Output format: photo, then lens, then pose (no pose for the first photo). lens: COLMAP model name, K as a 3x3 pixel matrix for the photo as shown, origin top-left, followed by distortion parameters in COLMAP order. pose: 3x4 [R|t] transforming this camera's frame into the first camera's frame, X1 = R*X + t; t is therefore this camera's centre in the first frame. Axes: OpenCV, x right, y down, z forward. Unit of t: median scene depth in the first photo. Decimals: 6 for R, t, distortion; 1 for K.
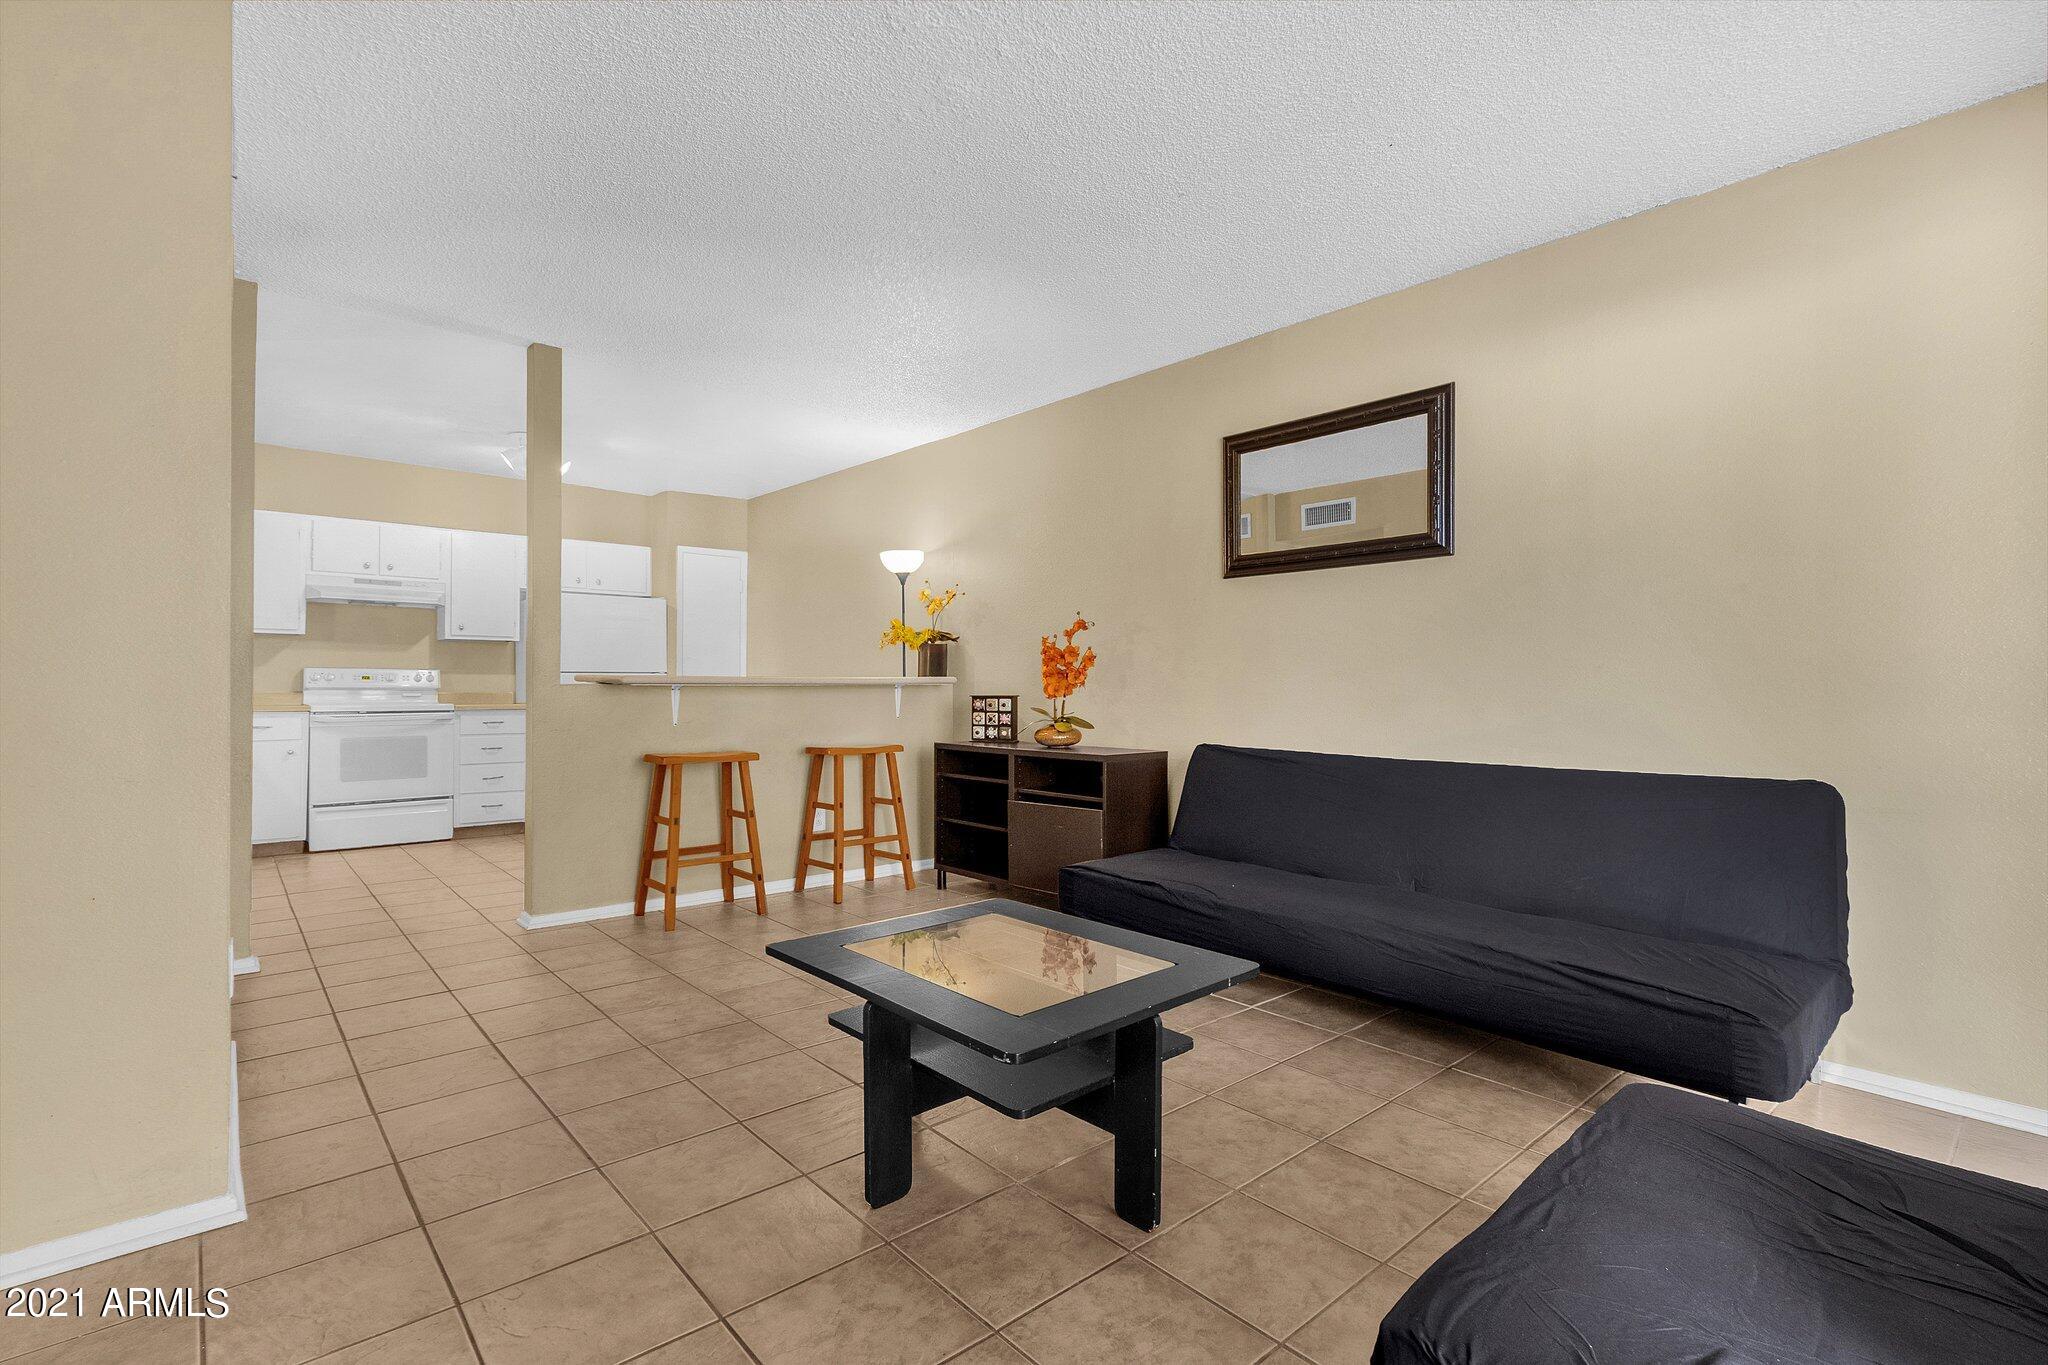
lens RADIAL K [[937.6, 0, 1016.1], [0, 937.6, 679.0], [0, 0, 1]] dist [0.004026, -0.001373]
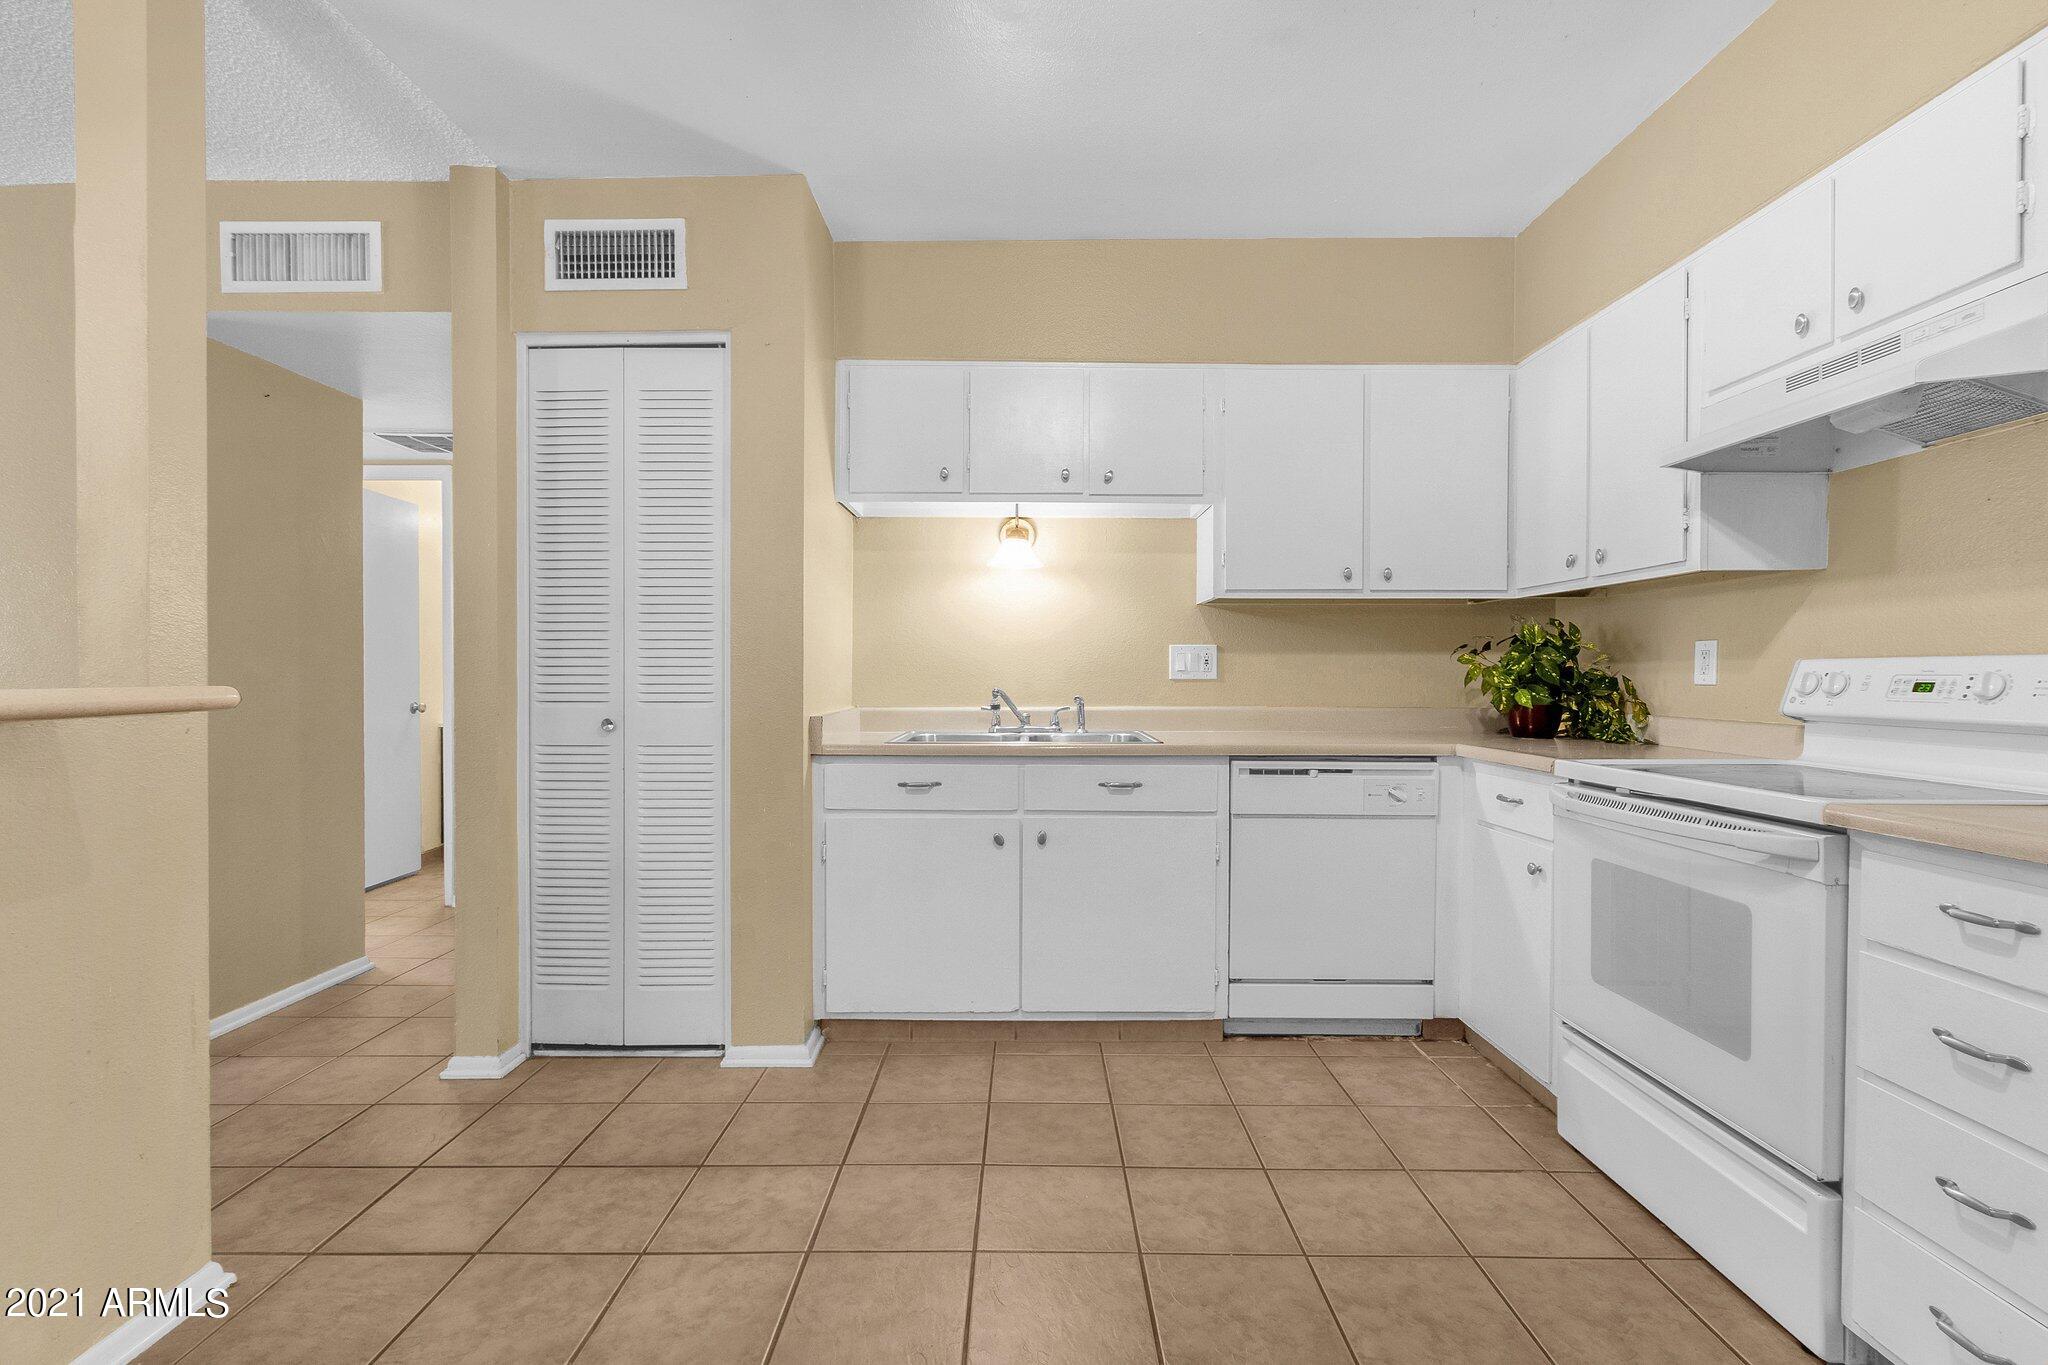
lens RADIAL K [[937.6, 0, 1028.2], [0, 937.6, 684.6], [0, 0, 1]] dist [0.004026, -0.001373]
pose [[-0.650364, 0.004347, -0.759610, -0.299622], [0.006356, 0.999980, 0.000282, -0.004093], [0.759596, -0.004645, -0.650379, 1.045774]]
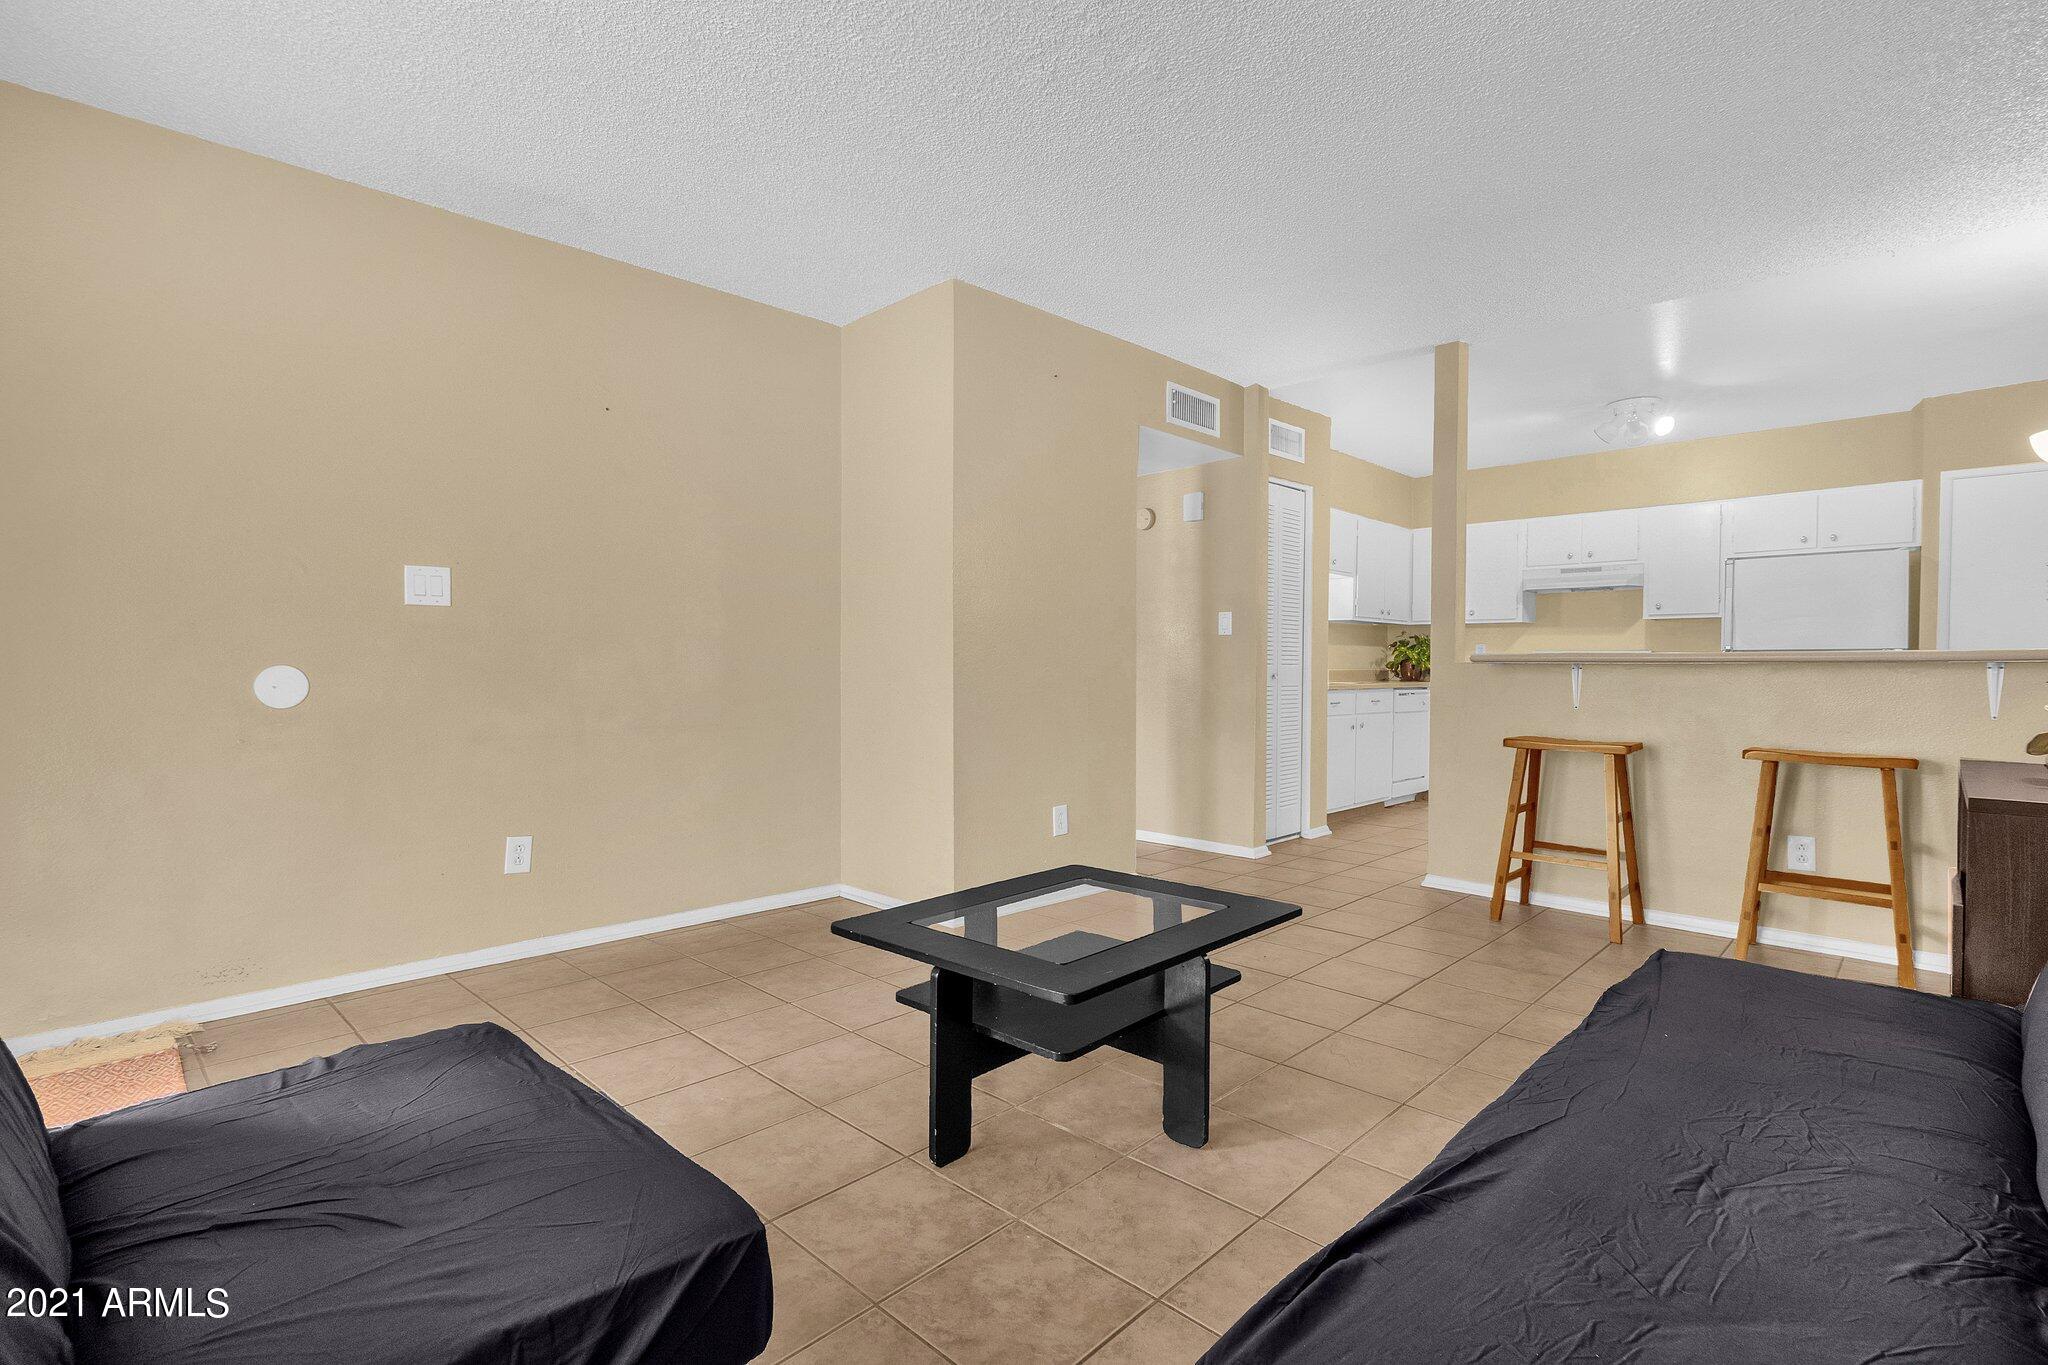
lens RADIAL K [[937.6, 0, 1045.9], [0, 937.6, 682.8], [0, 0, 1]] dist [0.004026, -0.001373]
pose [[0.097075, 0.015712, -0.995153, 0.353027], [0.006950, 0.999840, 0.016464, 0.004449], [0.995253, -0.008515, 0.096950, 0.295803]]
